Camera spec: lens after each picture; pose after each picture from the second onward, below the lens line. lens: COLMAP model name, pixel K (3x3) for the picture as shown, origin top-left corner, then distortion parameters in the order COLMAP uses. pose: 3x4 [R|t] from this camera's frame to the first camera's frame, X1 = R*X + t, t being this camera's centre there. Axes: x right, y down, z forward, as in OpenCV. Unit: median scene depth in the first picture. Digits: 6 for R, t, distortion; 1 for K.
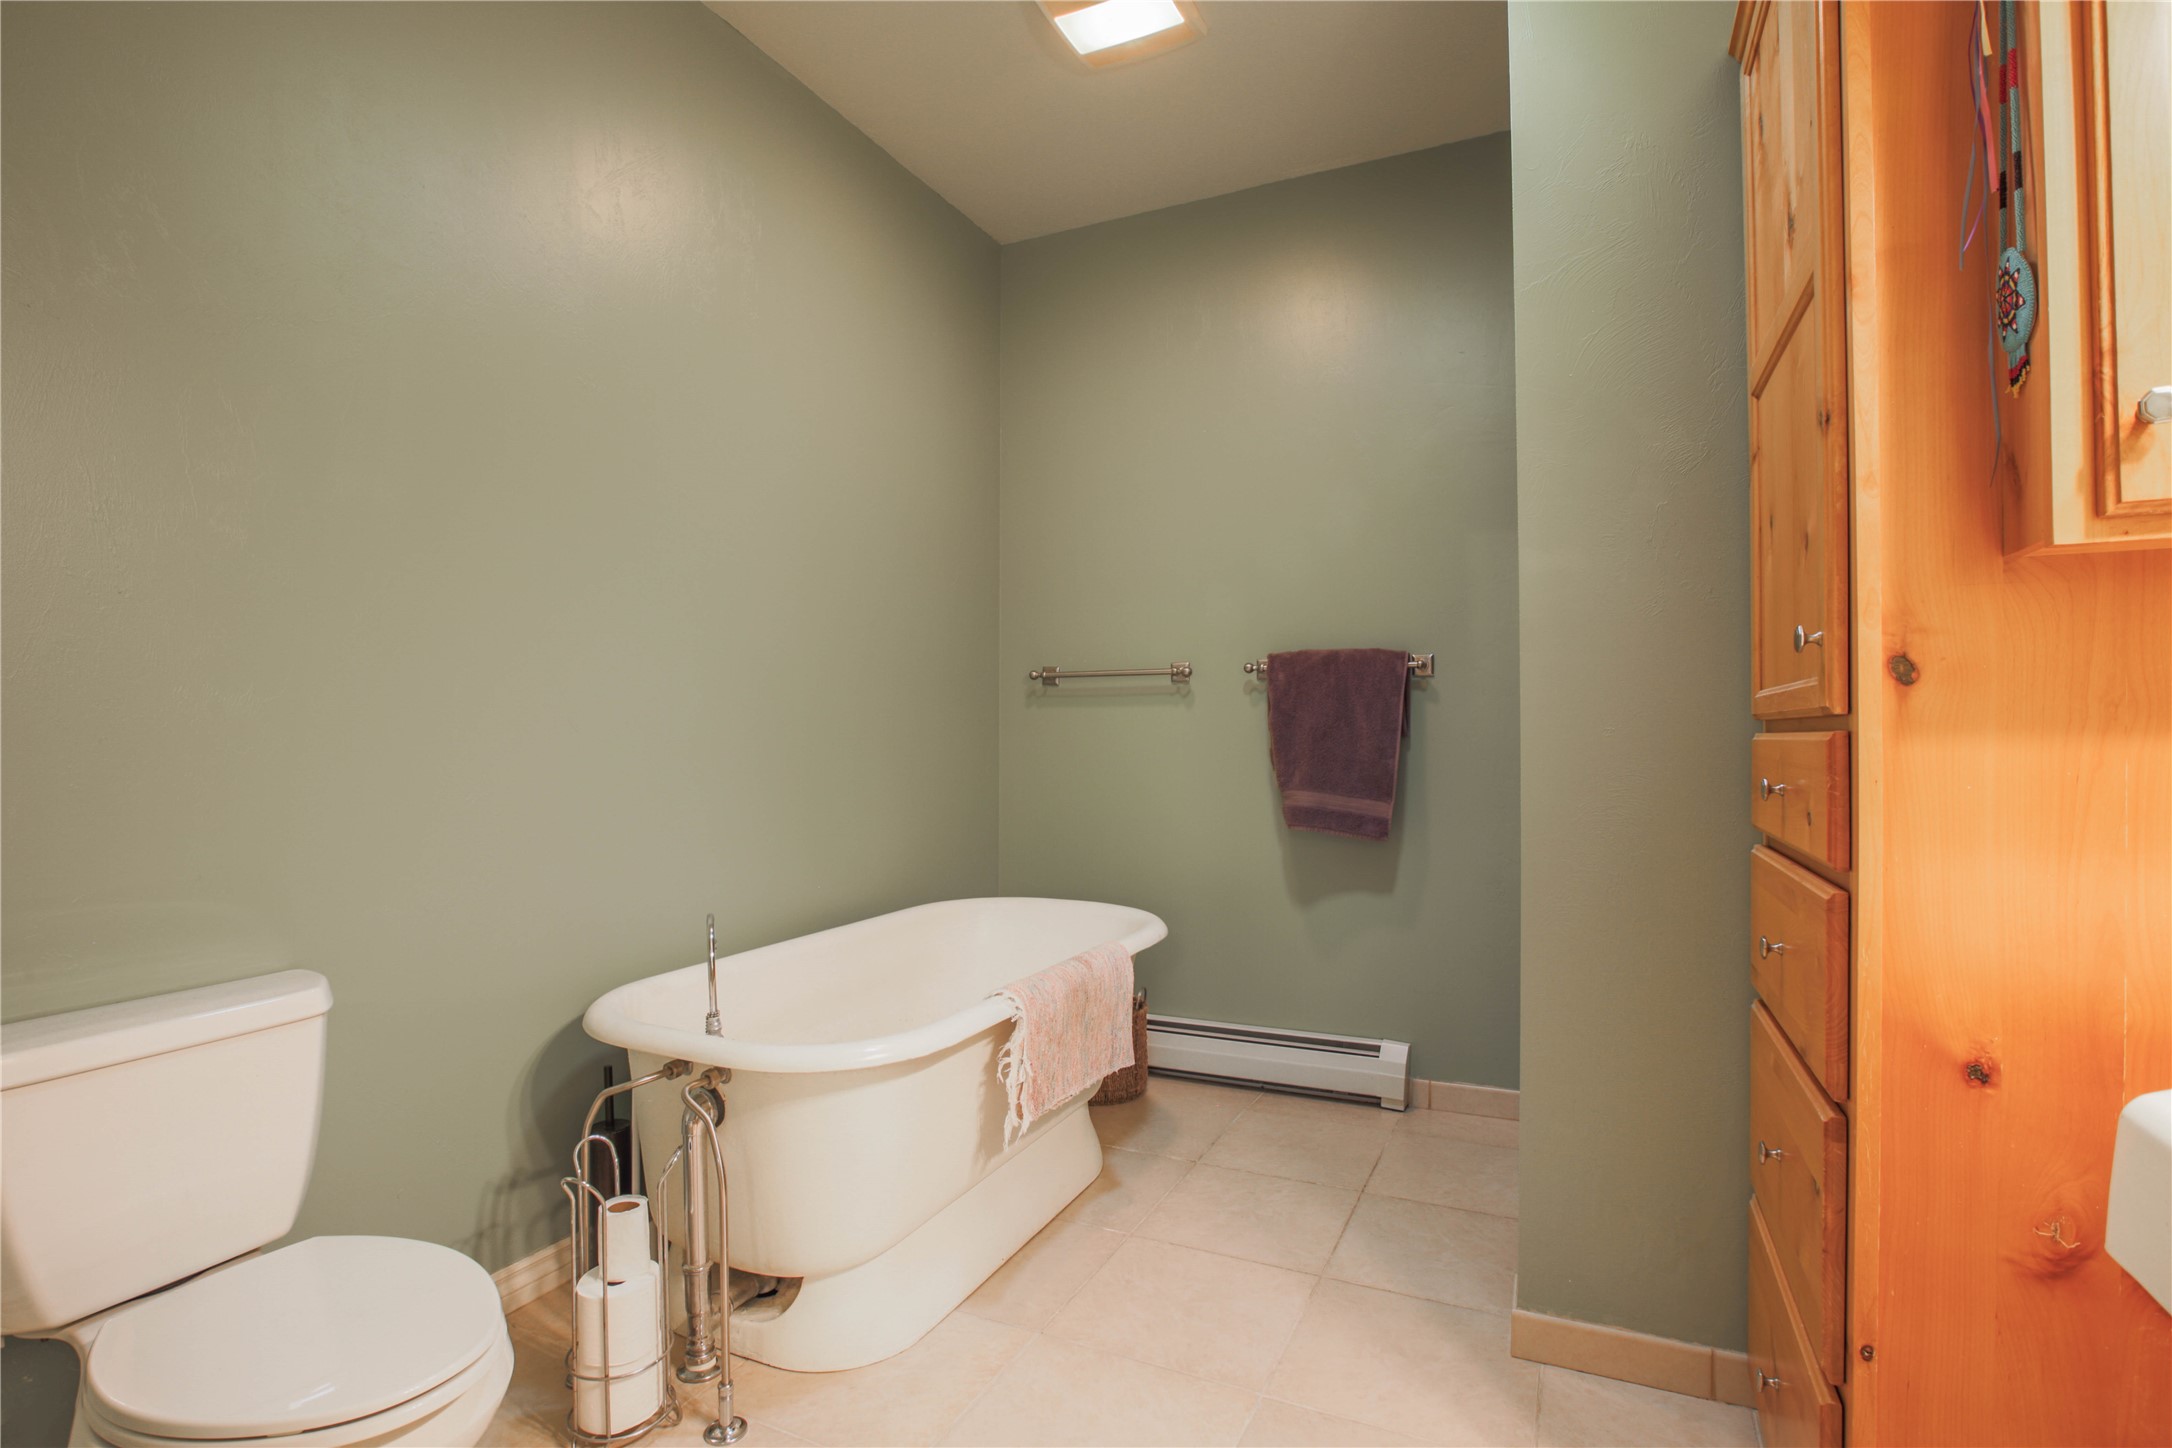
lens RADIAL K [[1062.8, 0, 1072.2], [0, 1062.8, 735.2], [0, 0, 1]] dist [-0.041844, 0.015763]
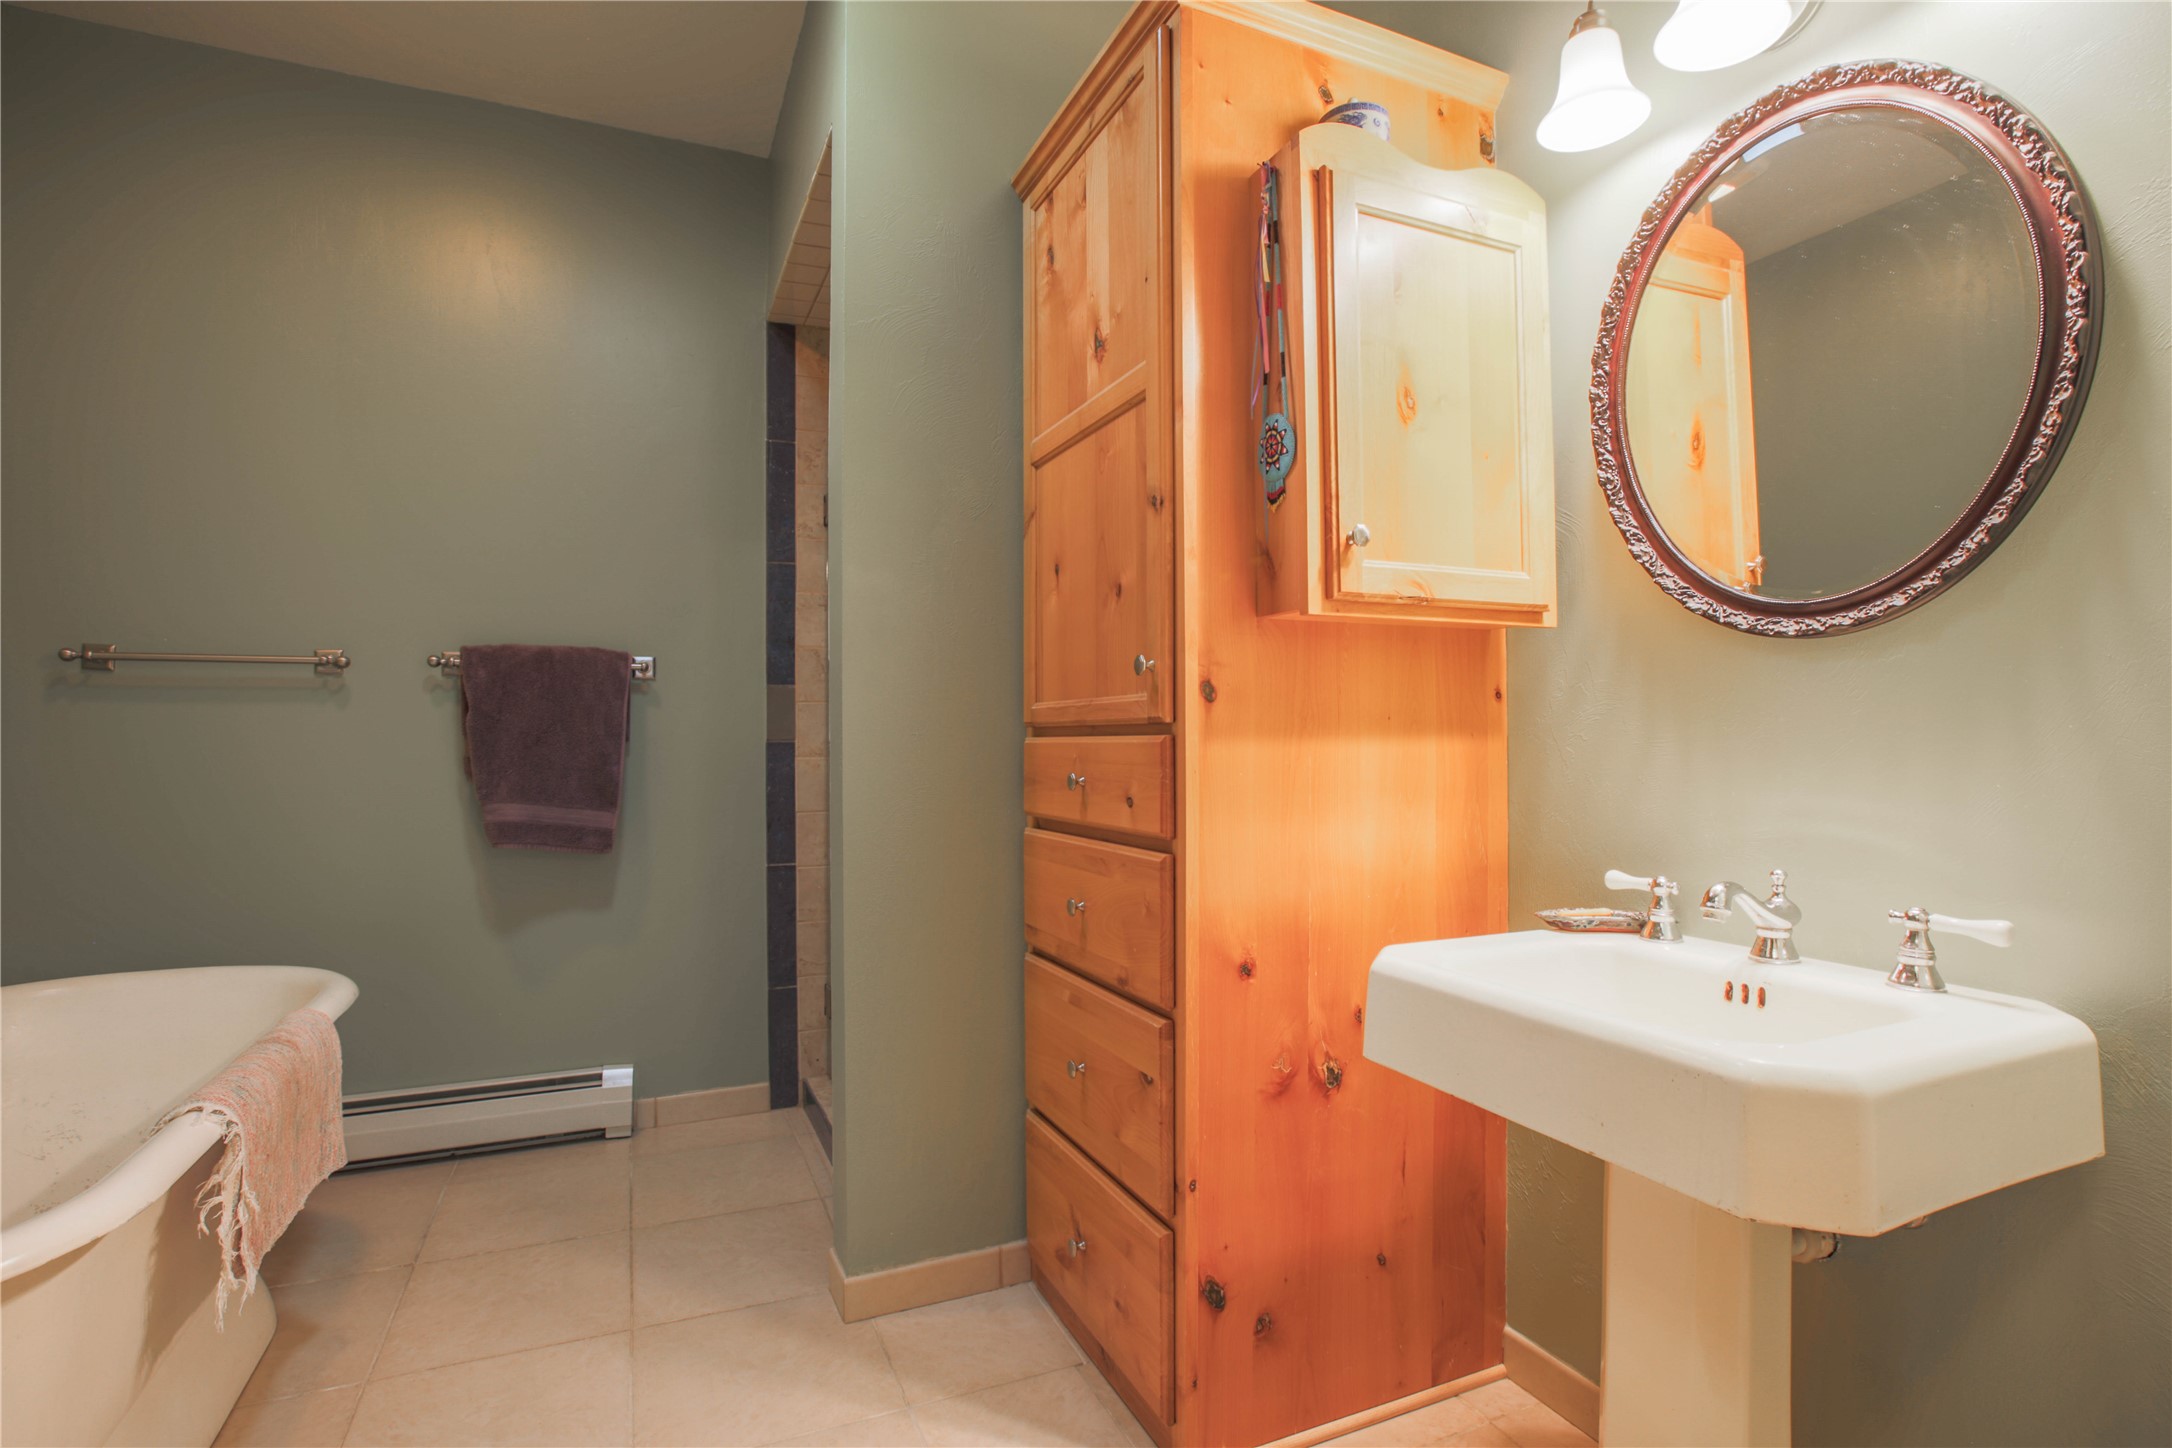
lens RADIAL K [[1062.8, 0, 1090.7], [0, 1062.8, 734.5], [0, 0, 1]] dist [-0.041844, 0.015763]
pose [[0.644545, 0.002332, 0.764563, -0.215115], [0.002805, 0.999981, -0.005414, 0.001421], [-0.764561, 0.005634, 0.644527, 0.107077]]
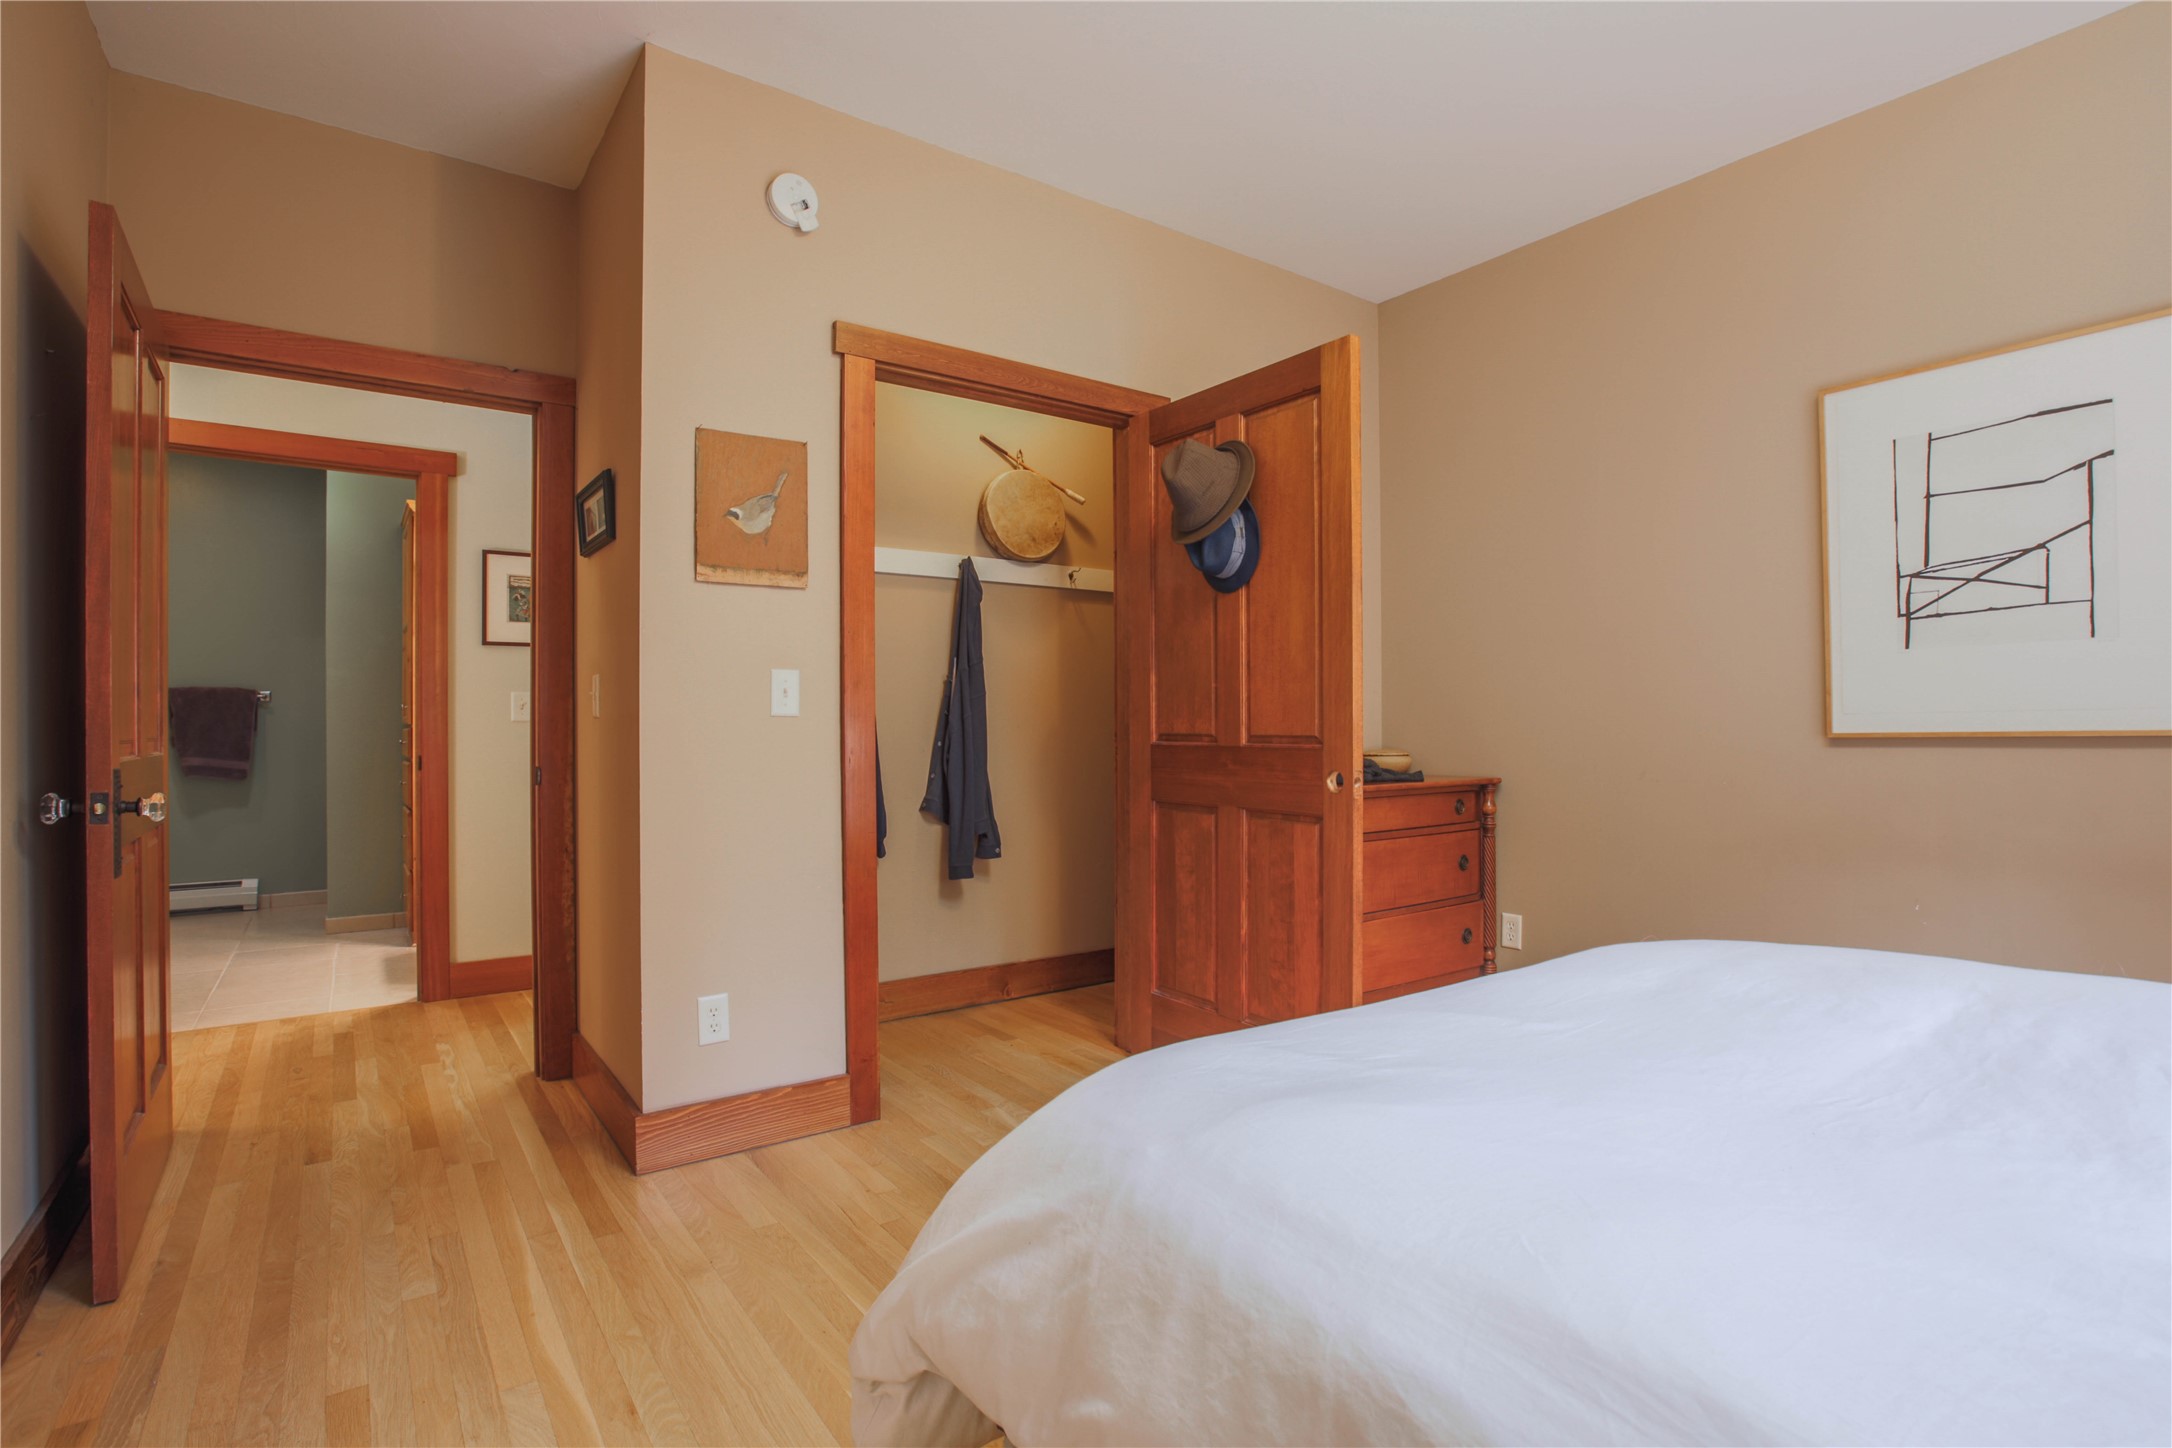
lens RADIAL K [[1062.8, 0, 1090.8], [0, 1062.8, 735.3], [0, 0, 1]] dist [-0.041844, 0.015763]
pose [[0.480591, 0.000022, 0.876945, -1.051062], [0.002357, 0.999996, -0.001317, 0.026146], [-0.876942, 0.002700, 0.480589, -2.166681]]
